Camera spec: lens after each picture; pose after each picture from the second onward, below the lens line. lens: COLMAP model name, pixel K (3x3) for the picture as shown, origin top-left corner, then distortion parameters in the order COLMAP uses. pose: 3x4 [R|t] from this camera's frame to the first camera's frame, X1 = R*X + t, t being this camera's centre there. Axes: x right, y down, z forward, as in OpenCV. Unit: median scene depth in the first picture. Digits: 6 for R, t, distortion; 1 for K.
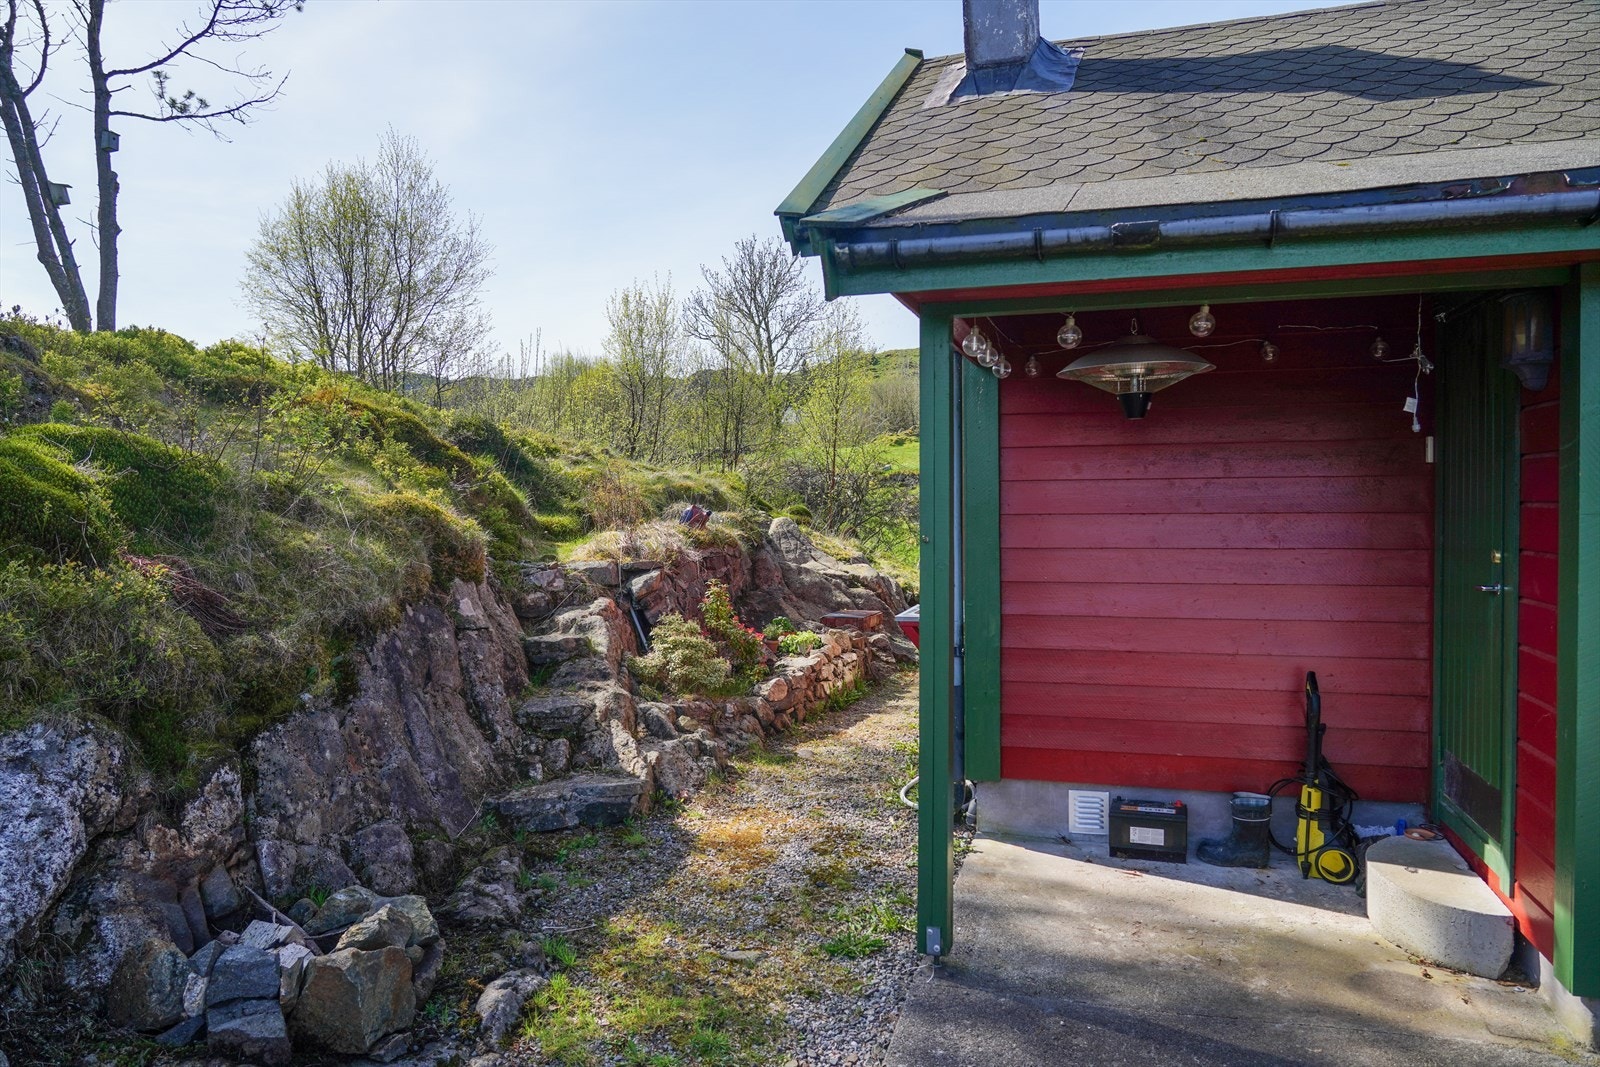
lens RADIAL K [[1150.7, 0, 800.0], [0, 1150.7, 533.5], [0, 0, 1]] dist [-0.006434, 0.002489]
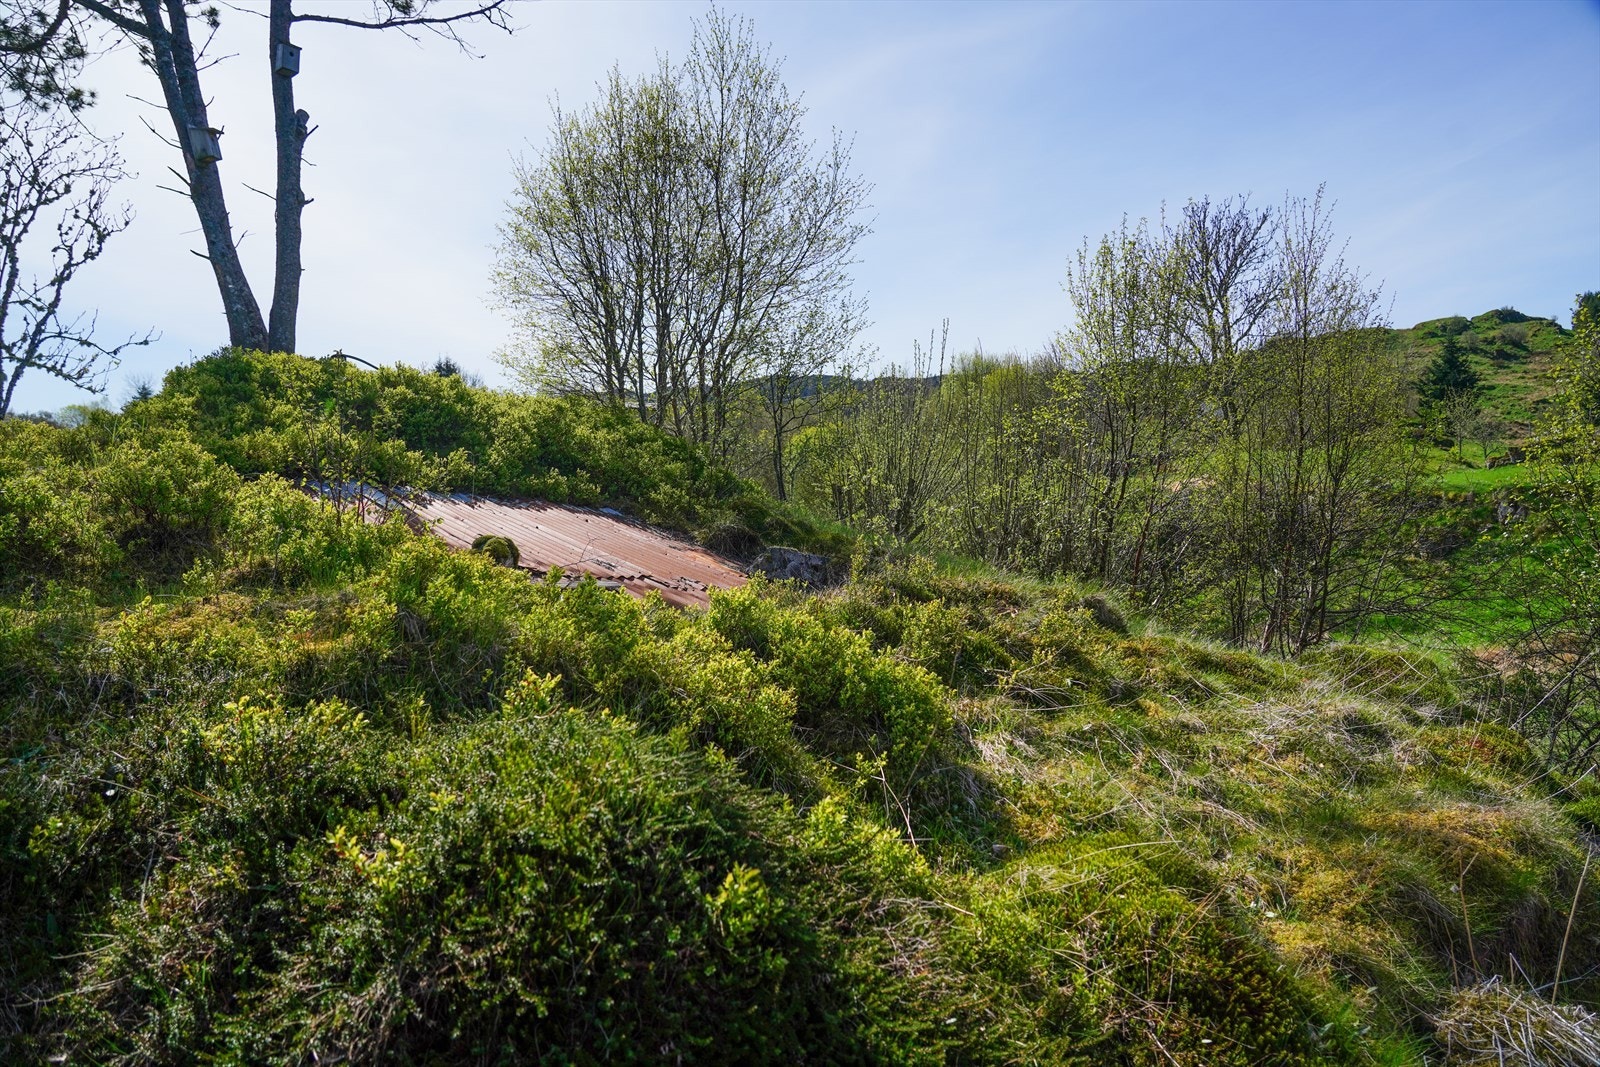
lens RADIAL K [[1150.7, 0, 800.0], [0, 1150.7, 533.5], [0, 0, 1]] dist [-0.006434, 0.002489]
pose [[0.940146, 0.011950, -0.340562, -0.100720], [-0.010501, 0.999926, 0.006097, -0.076114], [0.340609, -0.002156, 0.940202, 0.444783]]
